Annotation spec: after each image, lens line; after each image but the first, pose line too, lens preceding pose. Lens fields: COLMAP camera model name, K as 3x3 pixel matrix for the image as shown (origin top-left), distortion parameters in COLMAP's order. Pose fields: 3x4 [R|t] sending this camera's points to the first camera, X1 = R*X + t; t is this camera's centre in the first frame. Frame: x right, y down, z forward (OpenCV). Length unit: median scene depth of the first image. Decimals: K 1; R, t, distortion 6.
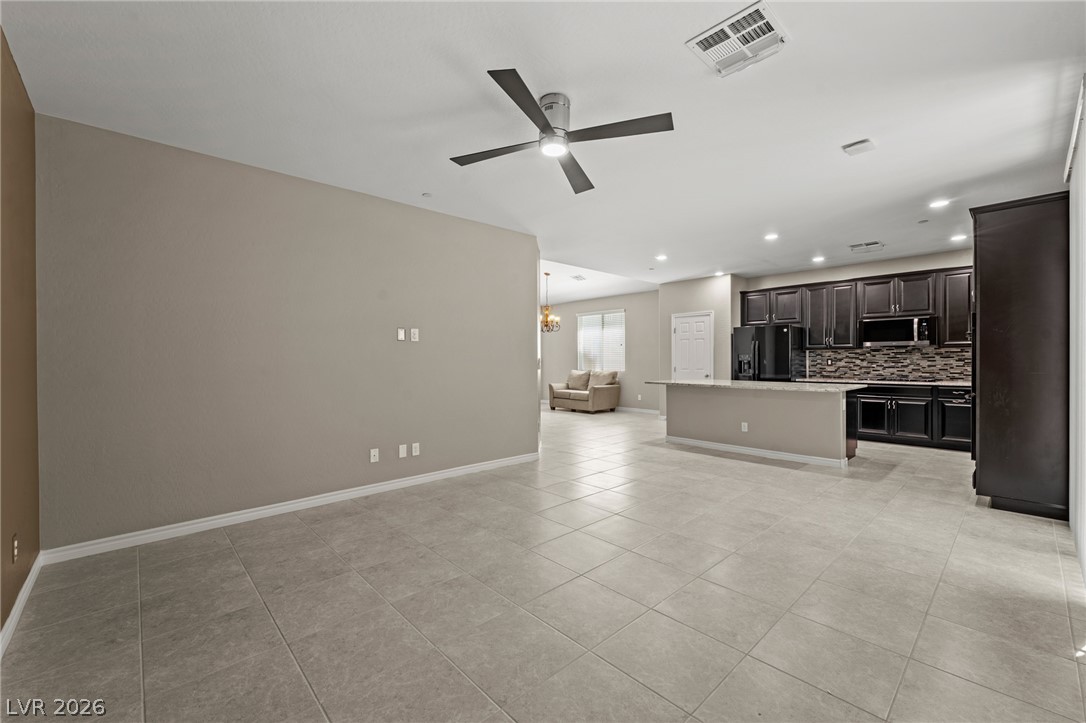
lens RADIAL K [[444.5, 0, 540.0], [0, 444.5, 361.7], [0, 0, 1]] dist [0.000906, 0.000115]
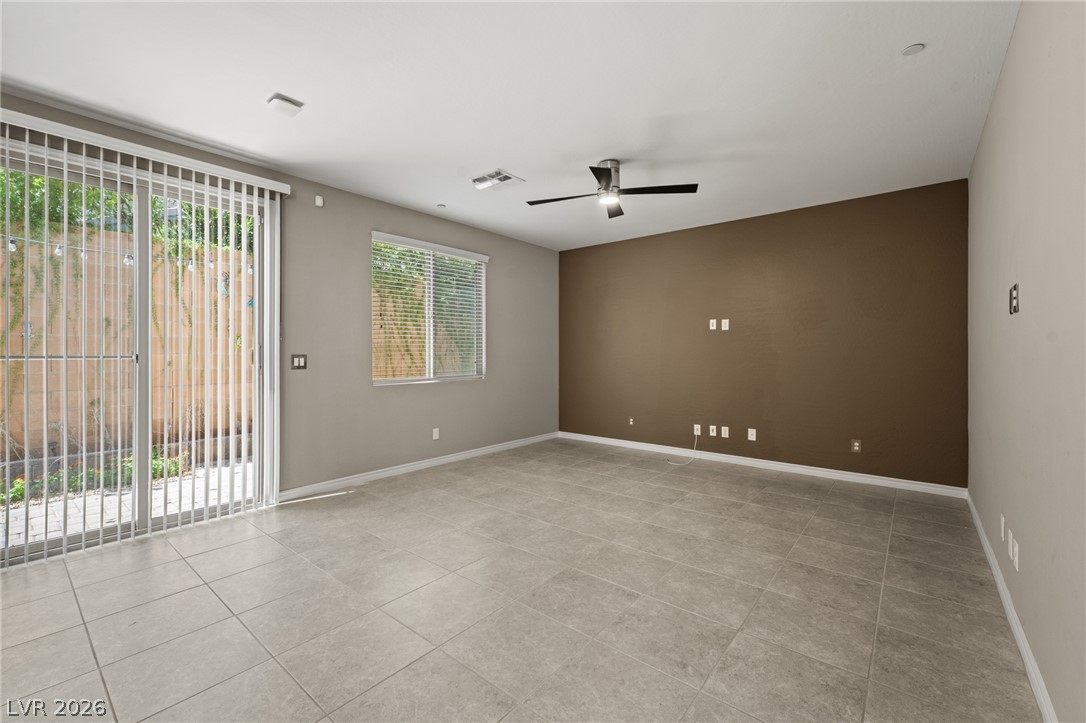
lens RADIAL K [[453.9, 0, 538.9], [0, 453.9, 350.7], [0, 0, 1]] dist [0.000485, -0.000171]
pose [[-0.991247, 0.001671, -0.132008, 0.170668], [0.001698, 0.999999, -0.000092, -0.005927], [0.132007, -0.000315, -0.991249, 0.930133]]
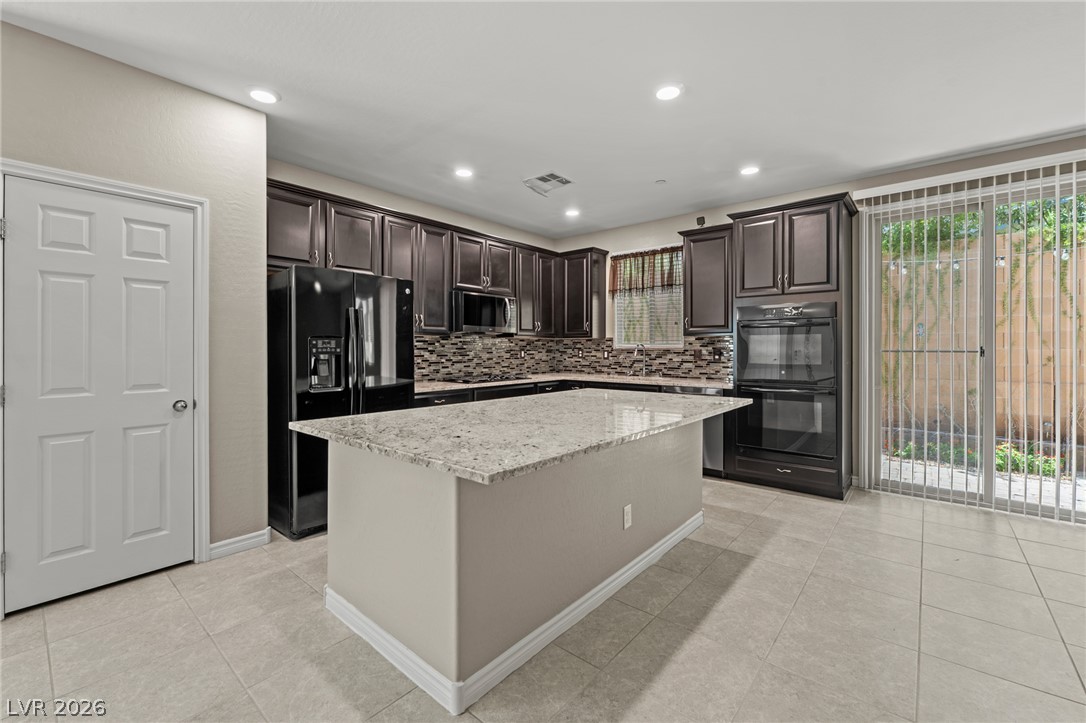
lens RADIAL K [[452.3, 0, 535.8], [0, 452.3, 349.3], [0, 0, 1]] dist [-0.008073, 0.000038]
pose [[-0.111771, 0.002841, 0.993730, 0.050242], [0.006373, 0.999977, -0.002142, -0.005820], [-0.993714, 0.006094, -0.111787, 0.996876]]
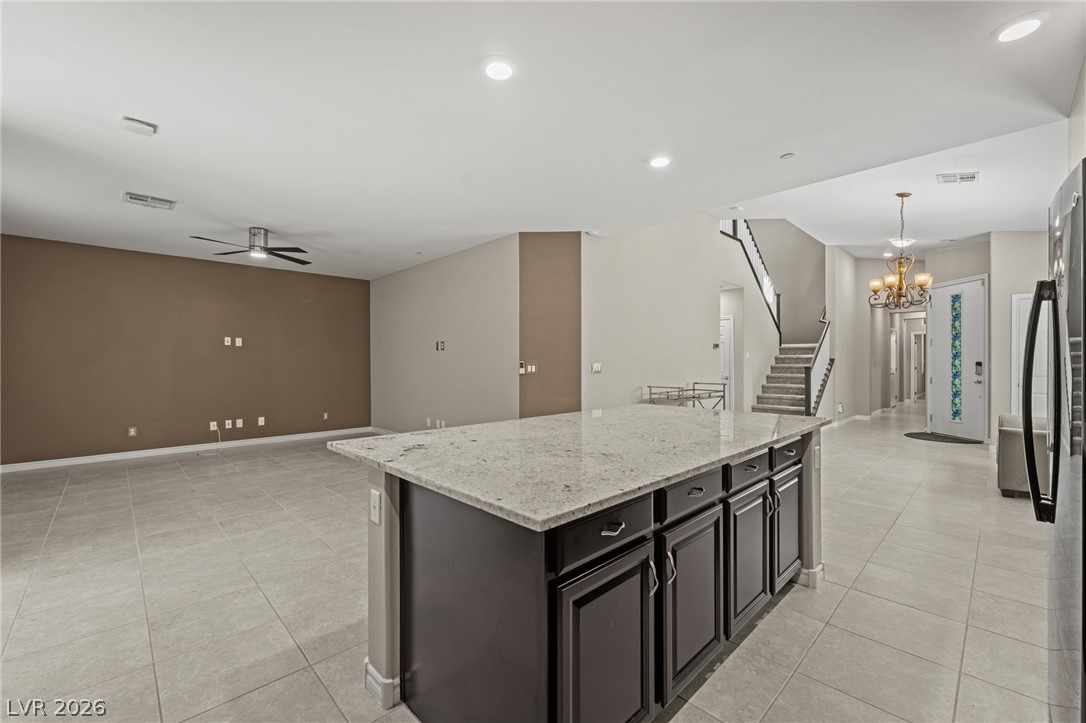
lens RADIAL K [[444.5, 0, 540.0], [0, 444.5, 361.7], [0, 0, 1]] dist [0.000906, 0.000115]
pose [[0.022130, 0.003196, -0.999750, 0.784472], [-0.000299, 0.999995, 0.003191, -0.008975], [0.999755, 0.000228, 0.022130, 0.858815]]
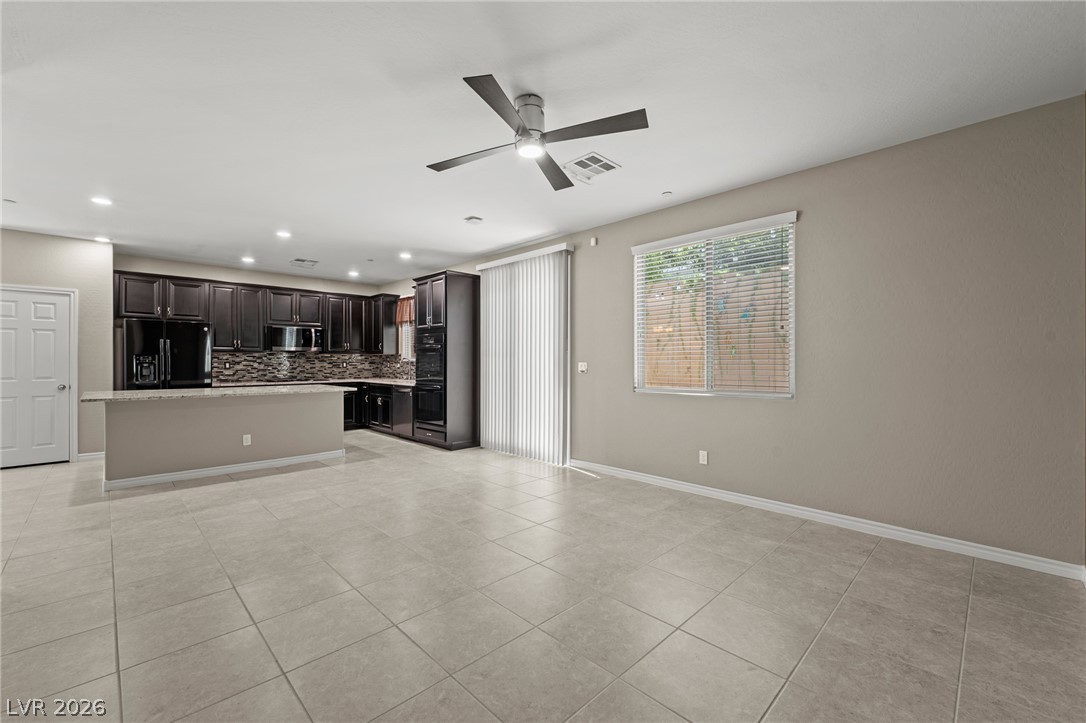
lens RADIAL K [[448.1, 0, 540.1], [0, 448.1, 363.0], [0, 0, 1]] dist [-0.002081, -0.000263]
pose [[-0.030705, 0.000836, 0.999528, -0.382726], [0.004649, 0.999989, -0.000694, -0.000343], [-0.999518, 0.004625, -0.030708, 0.399487]]
